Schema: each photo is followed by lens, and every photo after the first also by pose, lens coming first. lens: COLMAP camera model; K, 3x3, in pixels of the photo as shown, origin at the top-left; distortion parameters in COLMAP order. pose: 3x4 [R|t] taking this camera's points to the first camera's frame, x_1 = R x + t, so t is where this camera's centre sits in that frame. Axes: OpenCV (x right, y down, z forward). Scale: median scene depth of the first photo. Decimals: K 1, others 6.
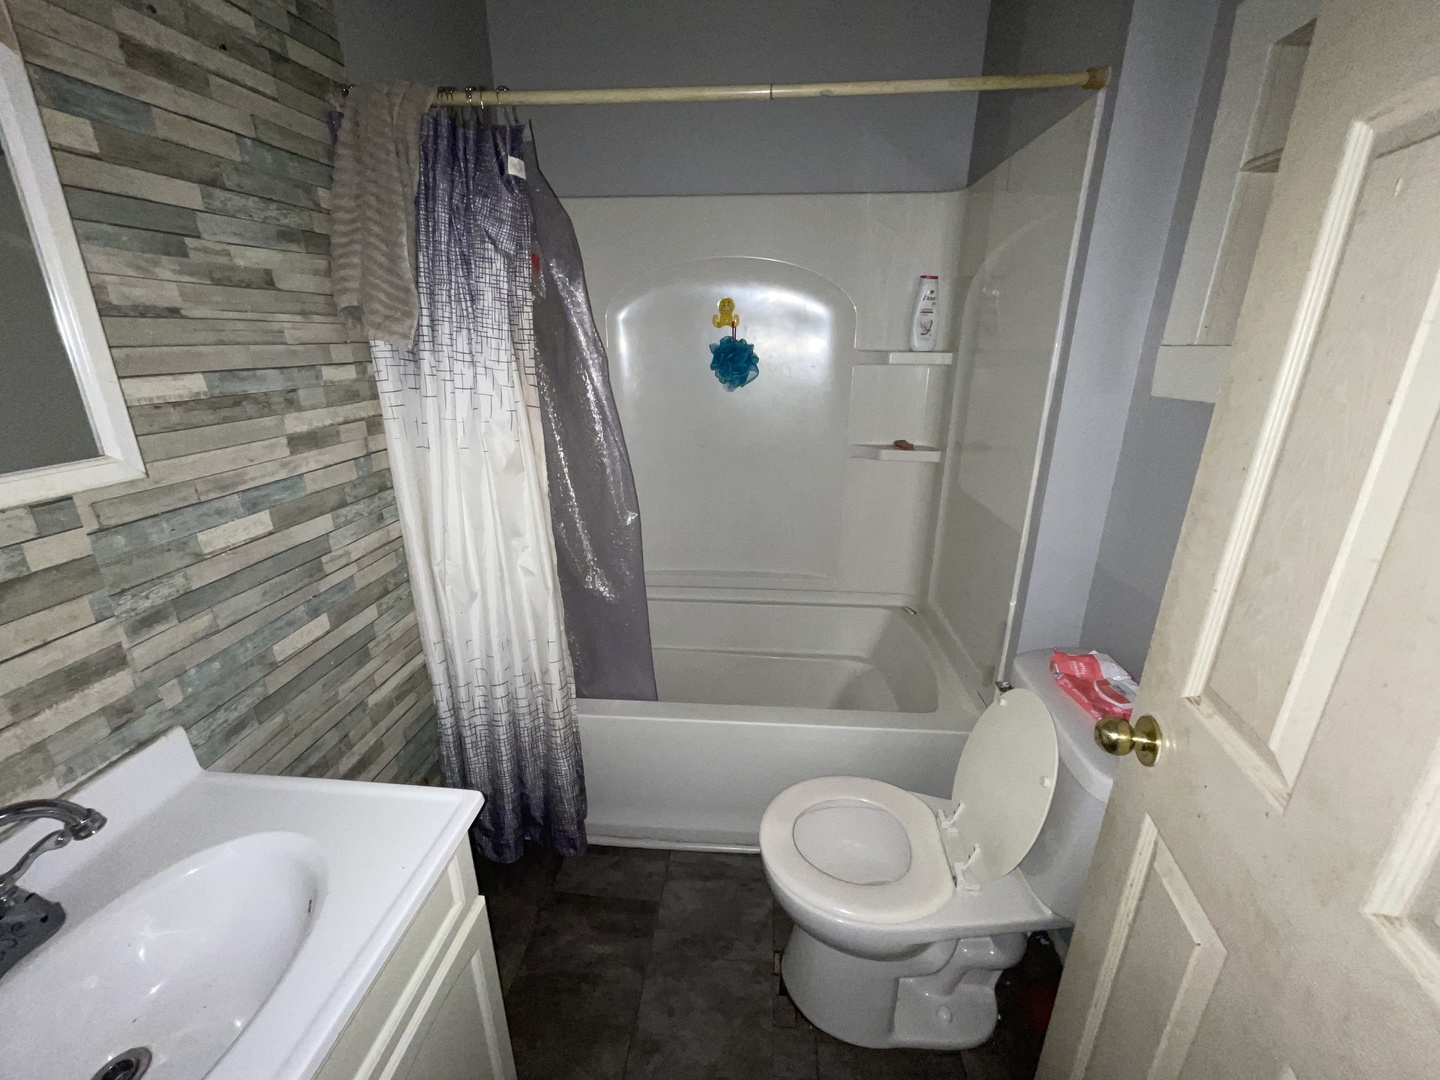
lens RADIAL K [[586.5, 0, 720.7], [0, 586.5, 539.6], [0, 0, 1]] dist [-0.003776, 0.000381]
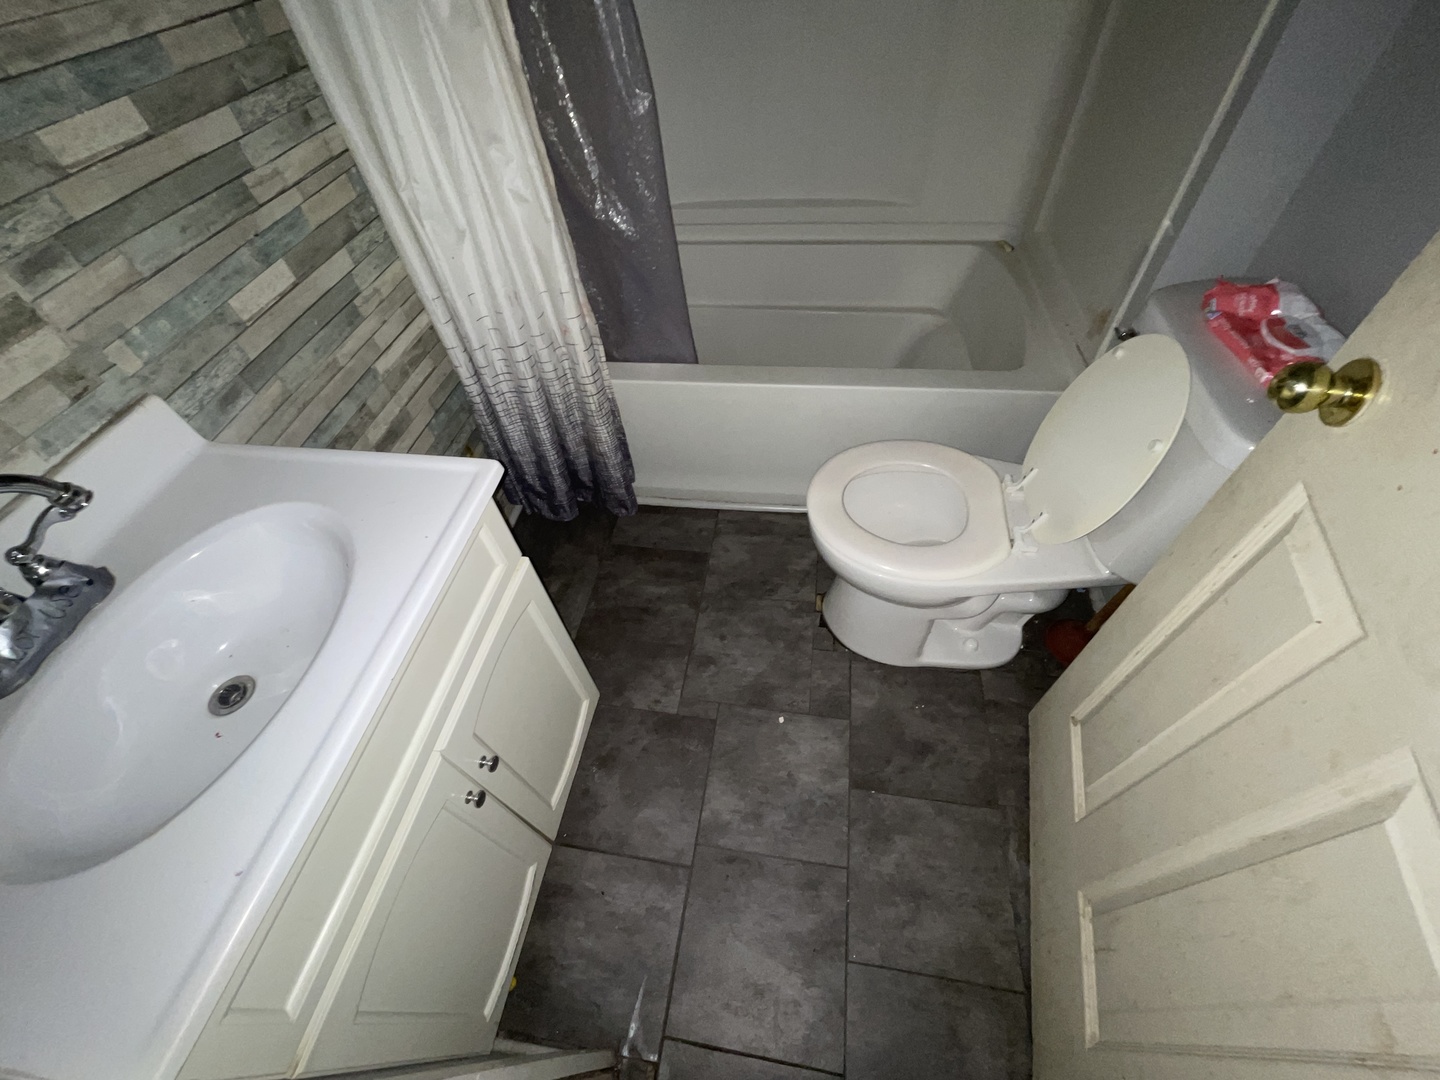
lens RADIAL K [[586.5, 0, 720.7], [0, 586.5, 539.6], [0, 0, 1]] dist [-0.003776, 0.000381]
pose [[0.996402, 0.006667, -0.084486, 0.006243], [0.038430, 0.852967, 0.520548, 0.051285], [0.075535, -0.521922, 0.849642, 0.129593]]
